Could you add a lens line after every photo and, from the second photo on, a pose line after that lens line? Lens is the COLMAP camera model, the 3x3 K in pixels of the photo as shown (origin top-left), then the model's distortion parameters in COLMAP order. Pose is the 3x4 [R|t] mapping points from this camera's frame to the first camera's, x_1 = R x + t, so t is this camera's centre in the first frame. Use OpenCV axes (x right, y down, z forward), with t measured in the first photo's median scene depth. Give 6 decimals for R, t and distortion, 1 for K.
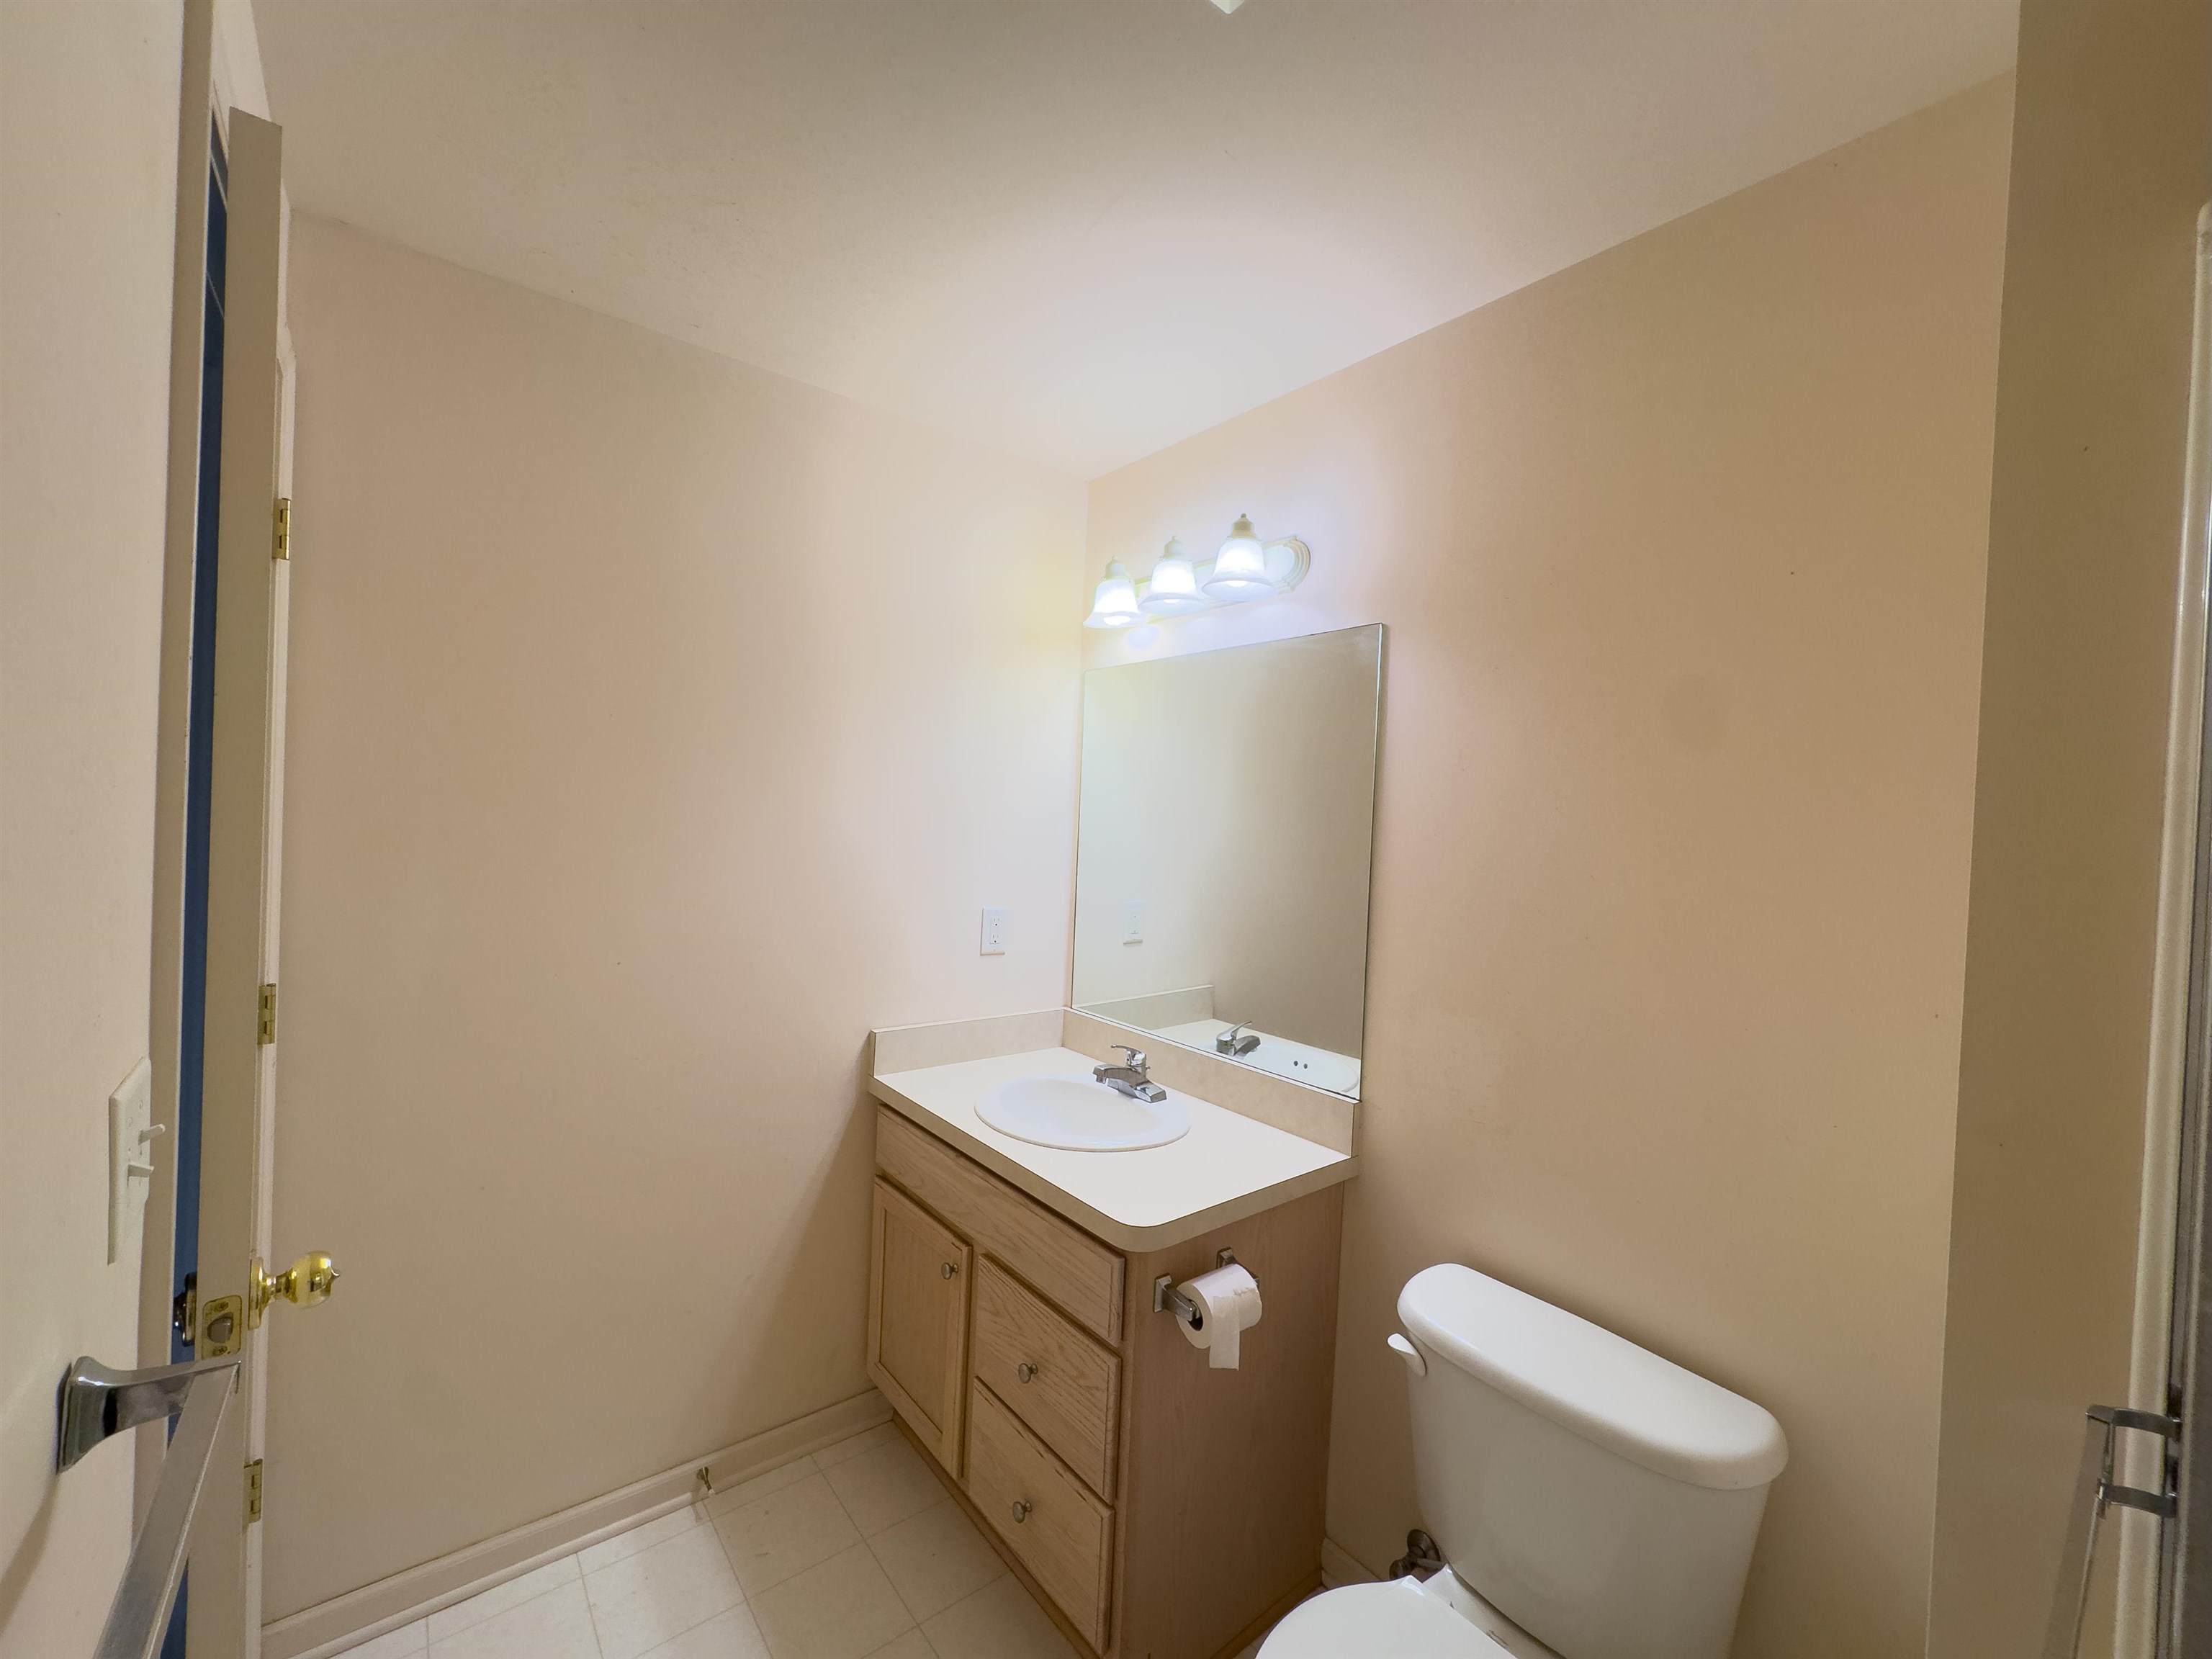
lens RADIAL K [[884.7, 0, 1106.7], [0, 884.7, 835.9], [0, 0, 1]] dist [0.002577, 0.000005]
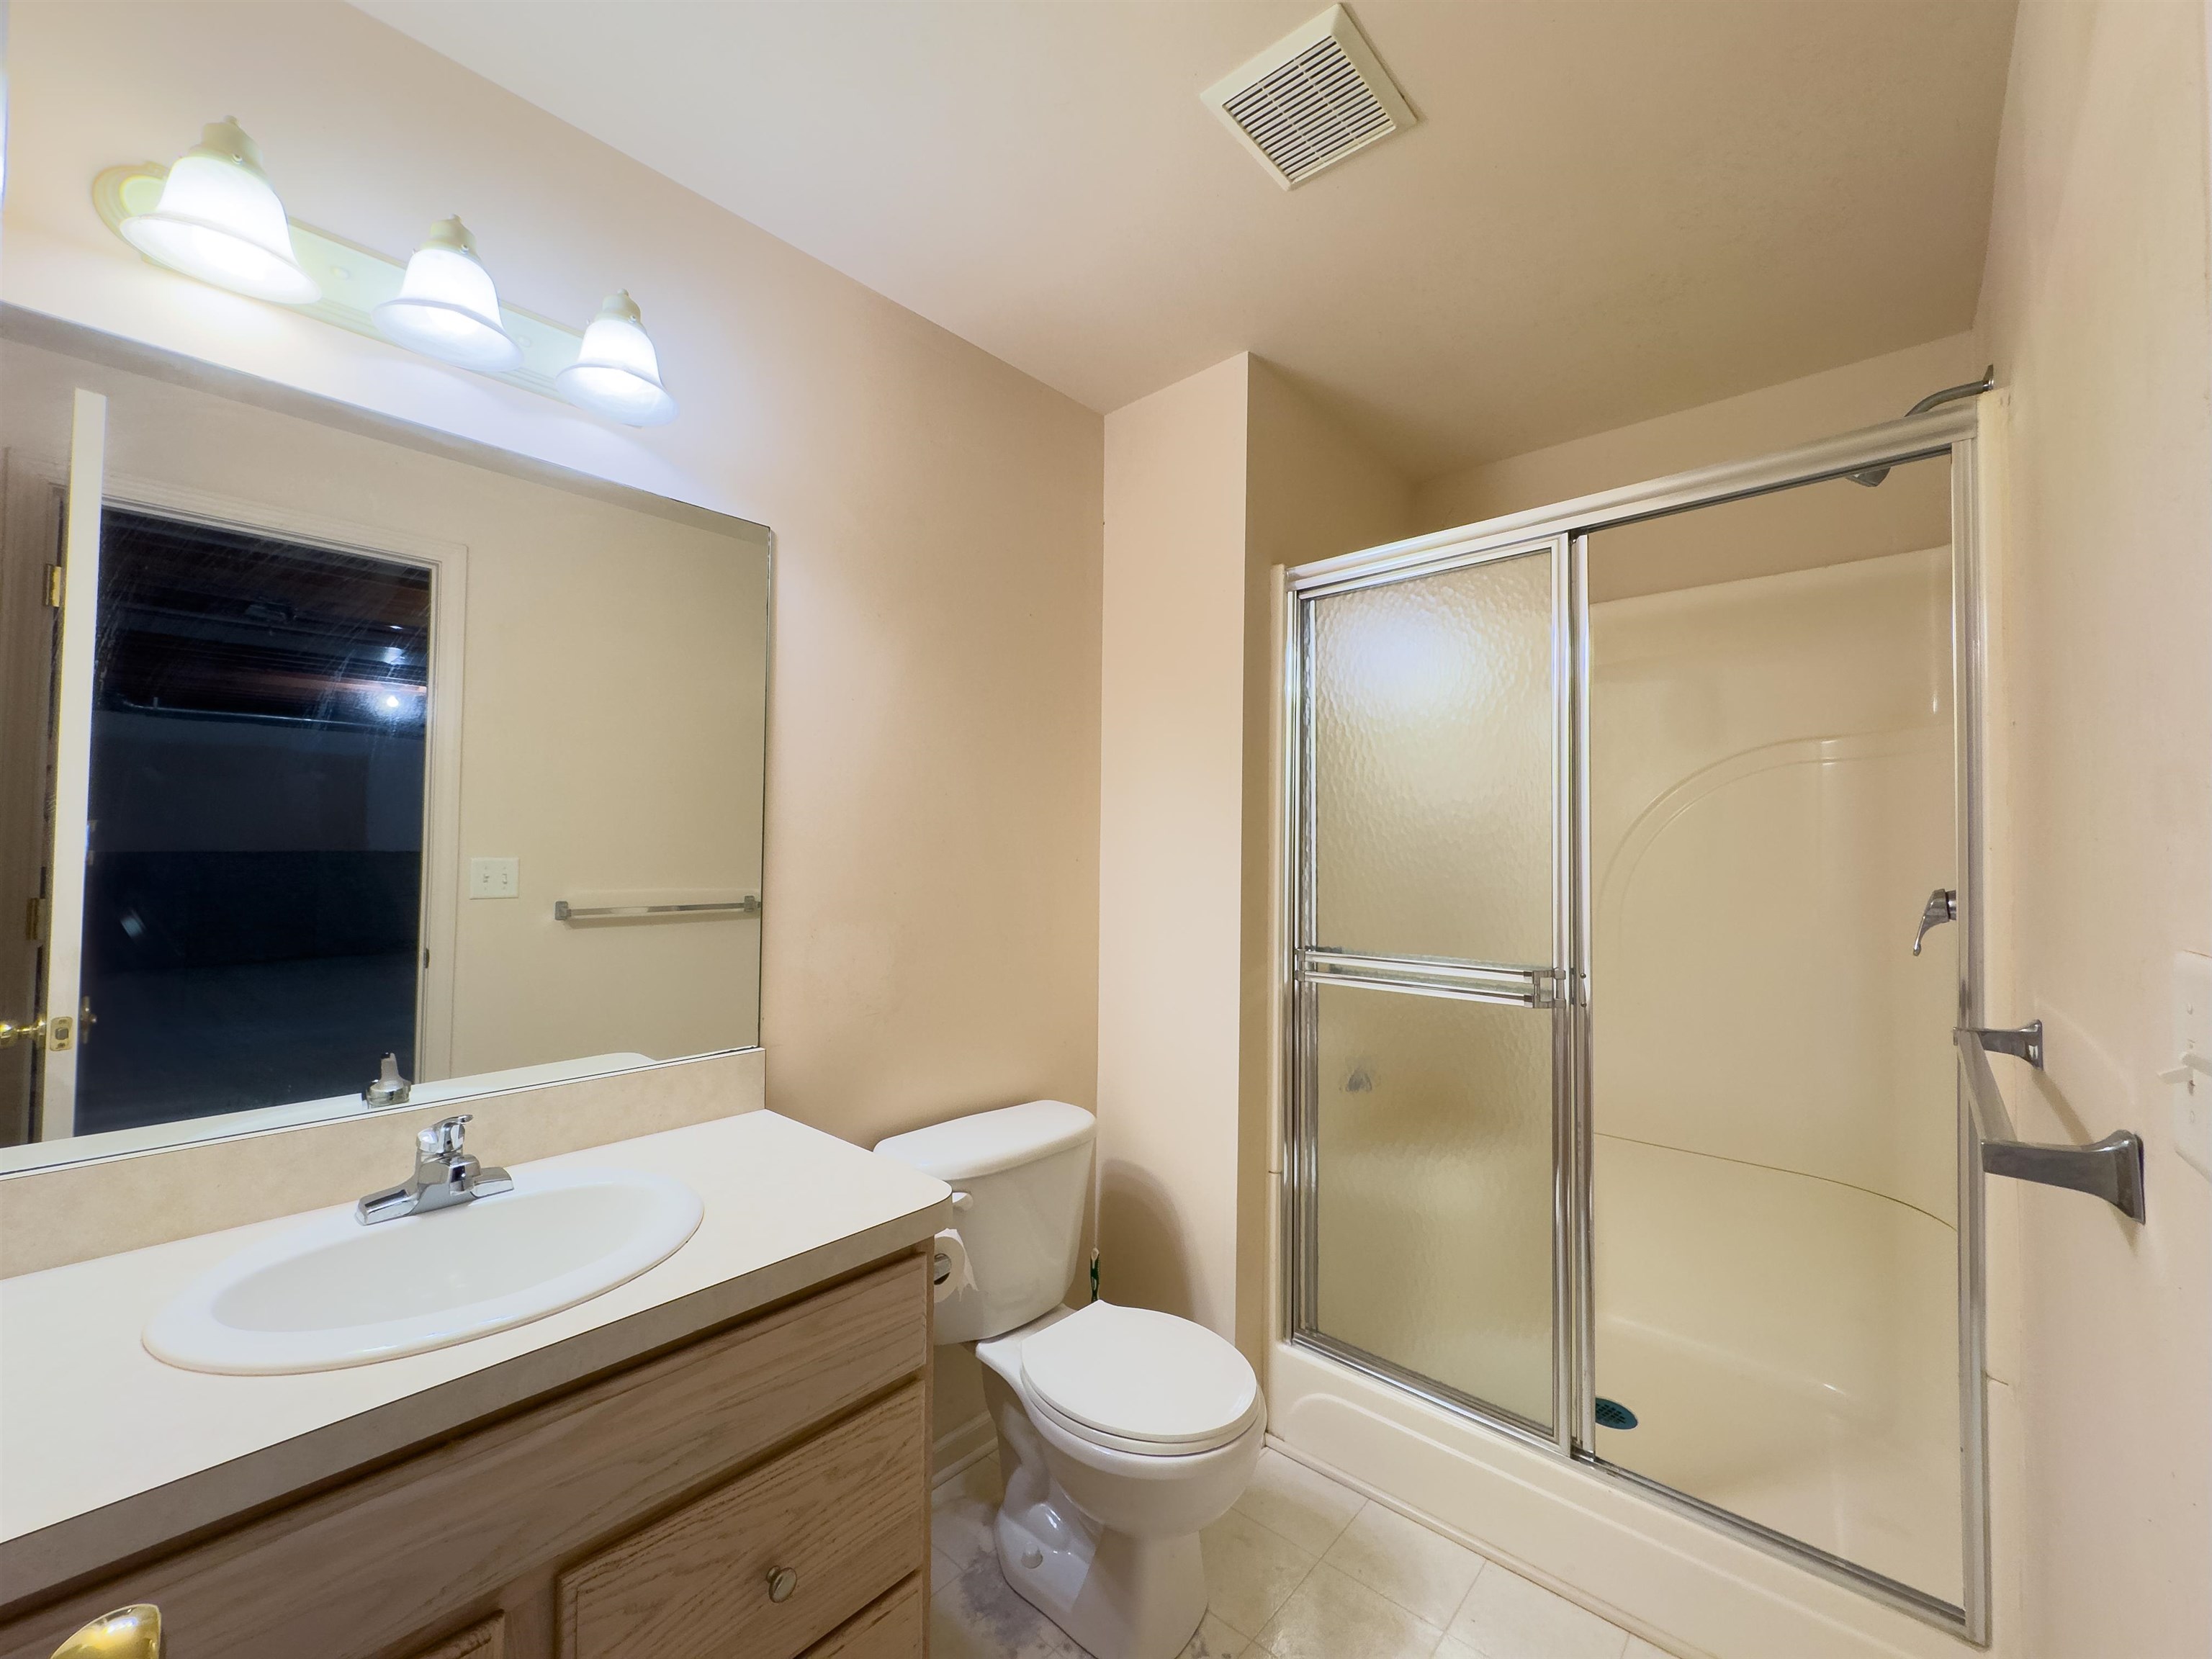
lens RADIAL K [[884.7, 0, 1107.8], [0, 884.7, 825.2], [0, 0, 1]] dist [0.002577, 0.000005]
pose [[-0.175432, -0.006636, 0.984469, -0.714663], [-0.001746, 0.999978, 0.006429, 0.064350], [-0.984490, -0.000591, -0.175439, 0.849818]]
